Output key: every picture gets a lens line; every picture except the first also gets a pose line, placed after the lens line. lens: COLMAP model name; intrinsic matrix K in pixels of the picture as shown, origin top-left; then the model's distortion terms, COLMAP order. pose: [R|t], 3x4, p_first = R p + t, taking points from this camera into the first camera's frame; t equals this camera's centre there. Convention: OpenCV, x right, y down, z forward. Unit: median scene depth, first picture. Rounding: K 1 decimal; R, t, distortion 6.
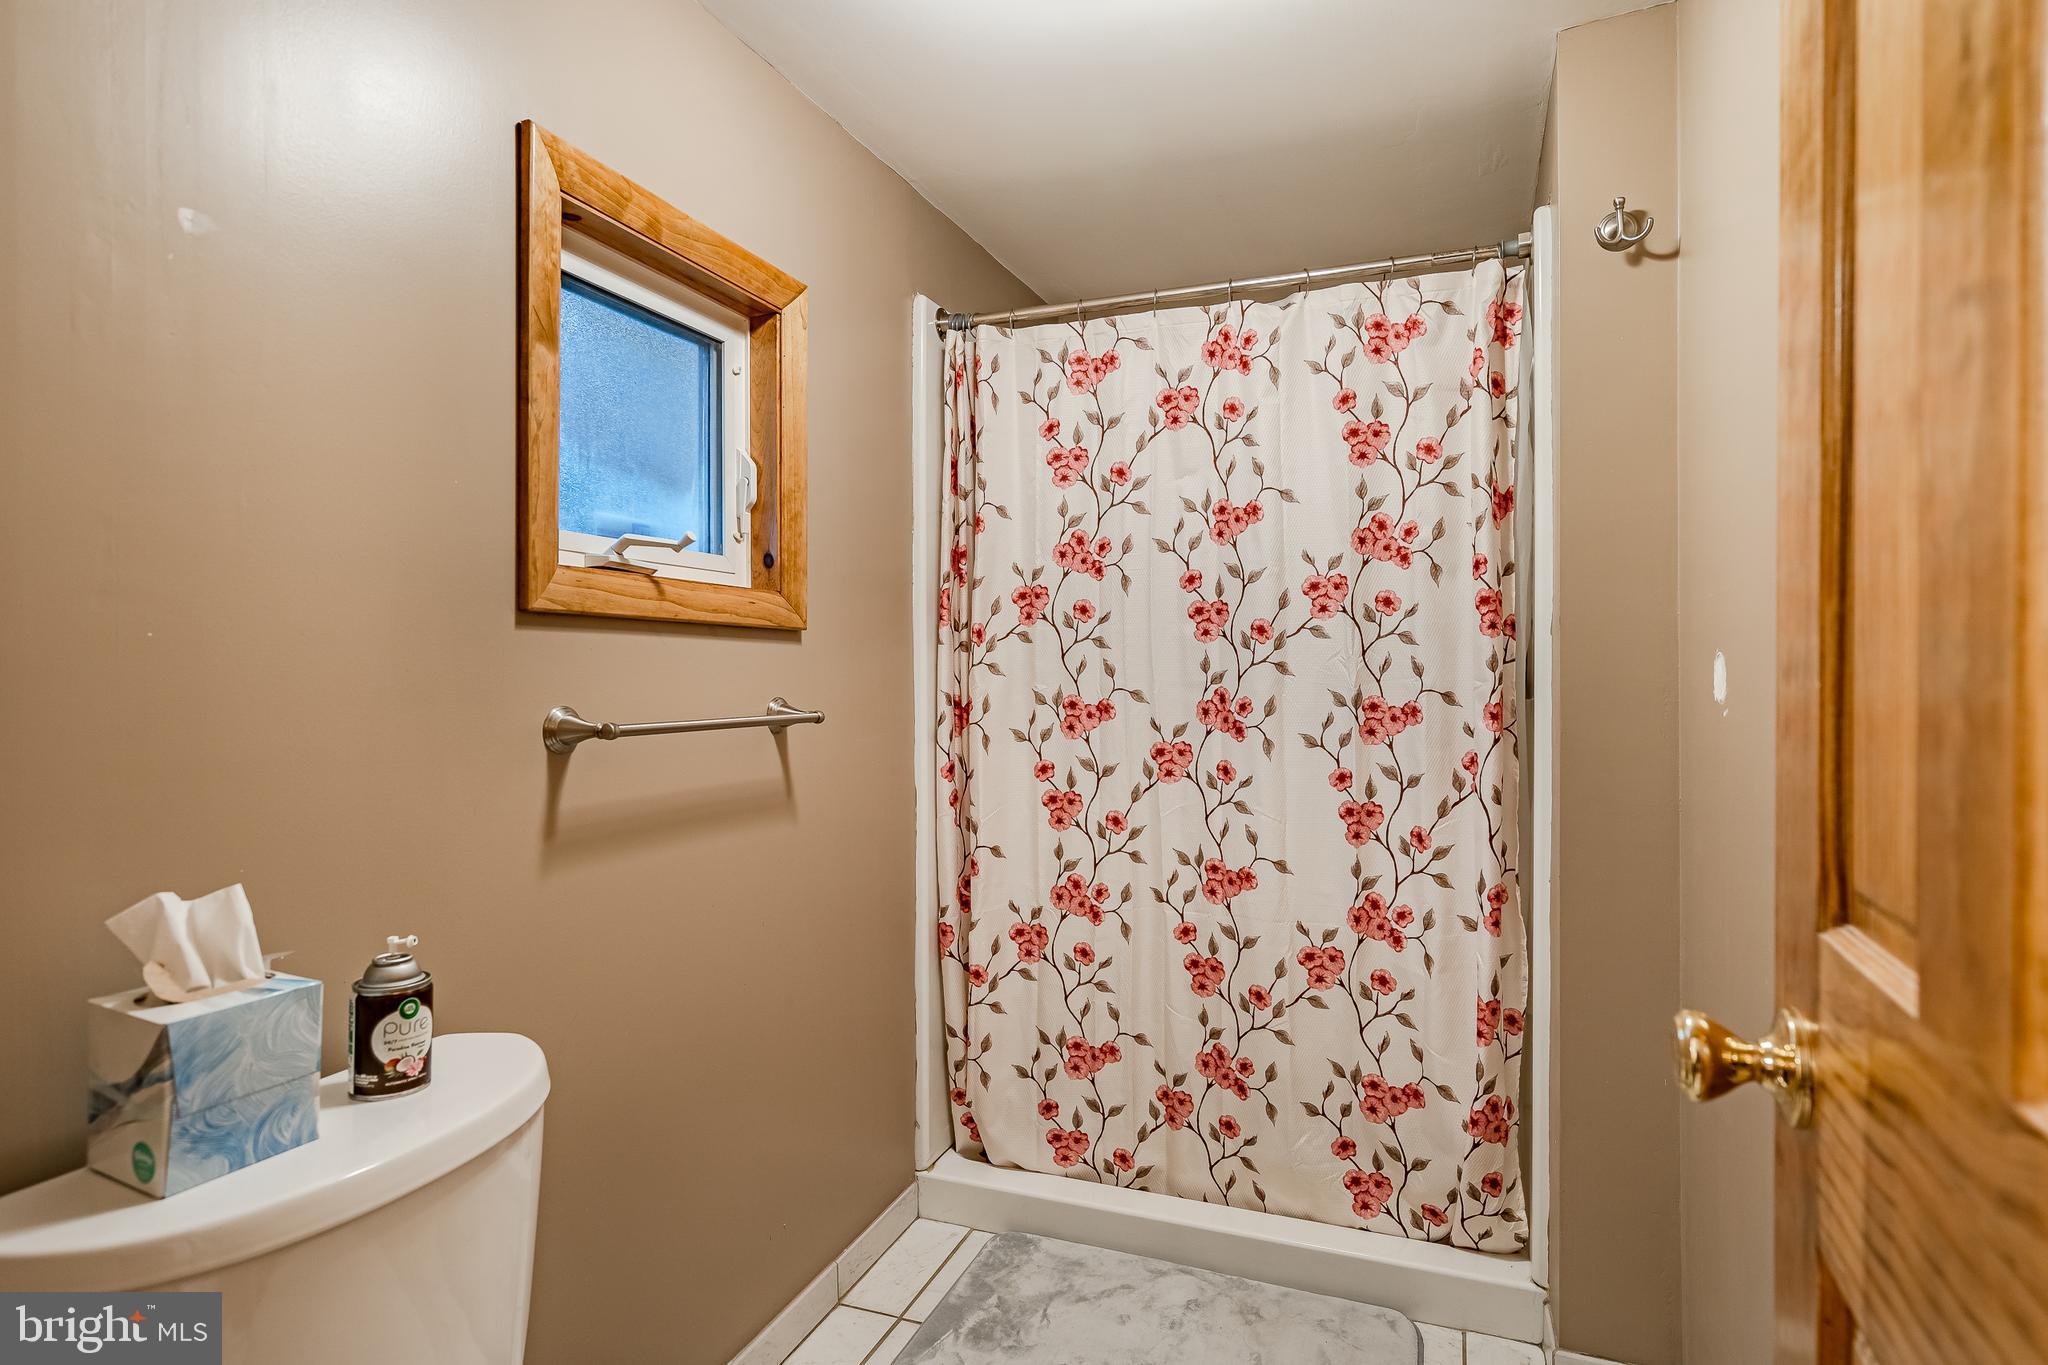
lens RADIAL K [[1028.1, 0, 1017.8], [0, 1028.1, 680.5], [0, 0, 1]] dist [0.002449, 0.000875]
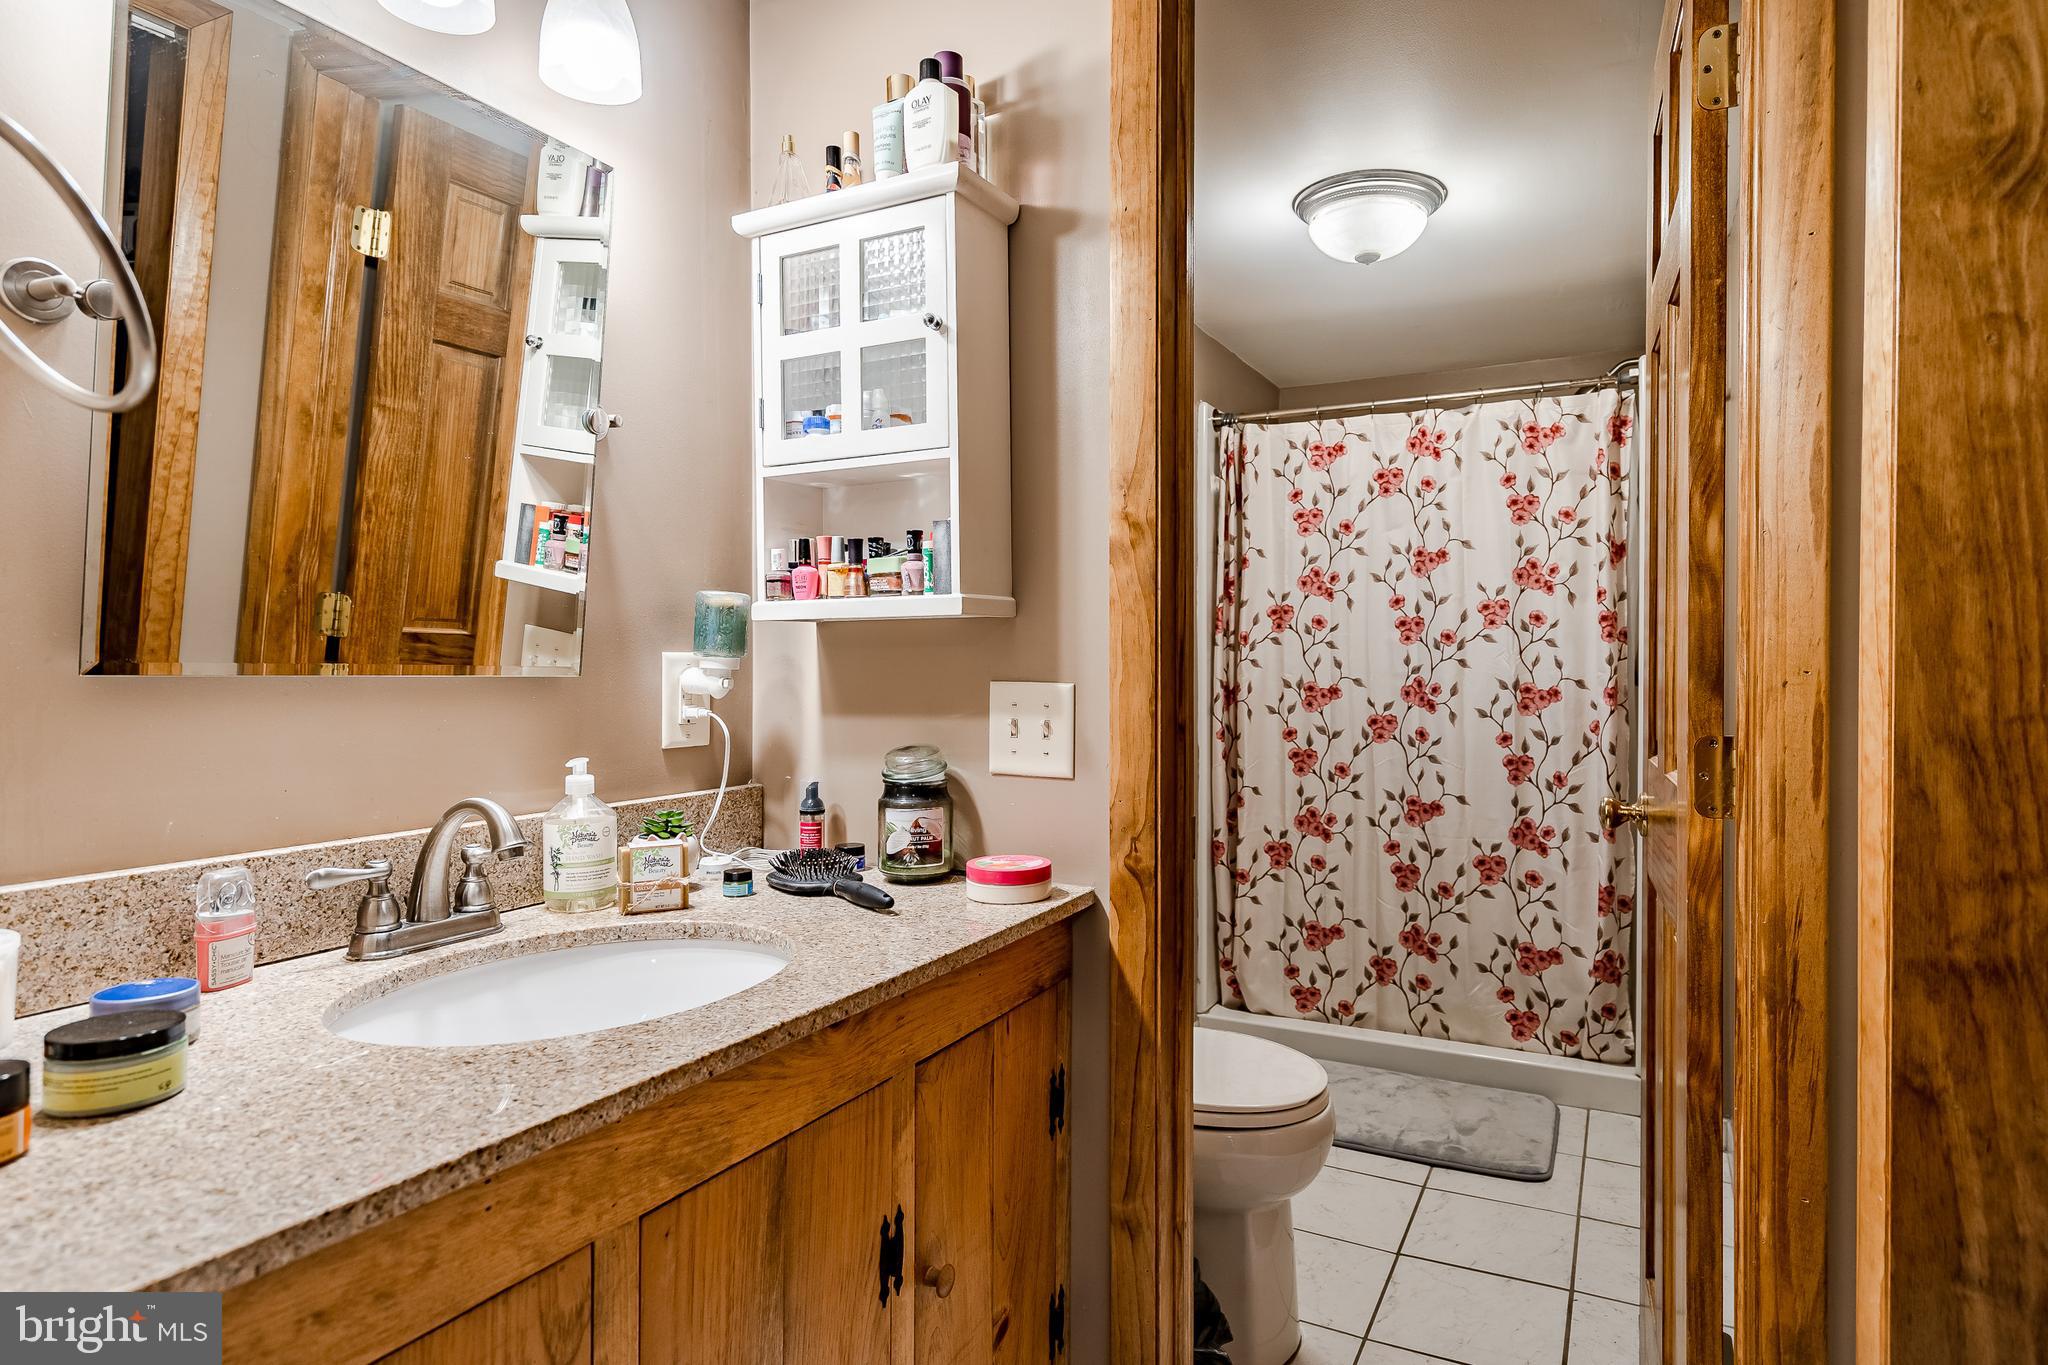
lens RADIAL K [[1153.6, 0, 1032.2], [0, 1153.6, 674.5], [0, 0, 1]] dist [0.003932, 0.002372]
pose [[0.996851, 0.004446, -0.079170, -0.214336], [-0.004680, 0.999985, -0.002771, 0.011069], [0.079156, 0.003133, 0.996857, -0.655785]]
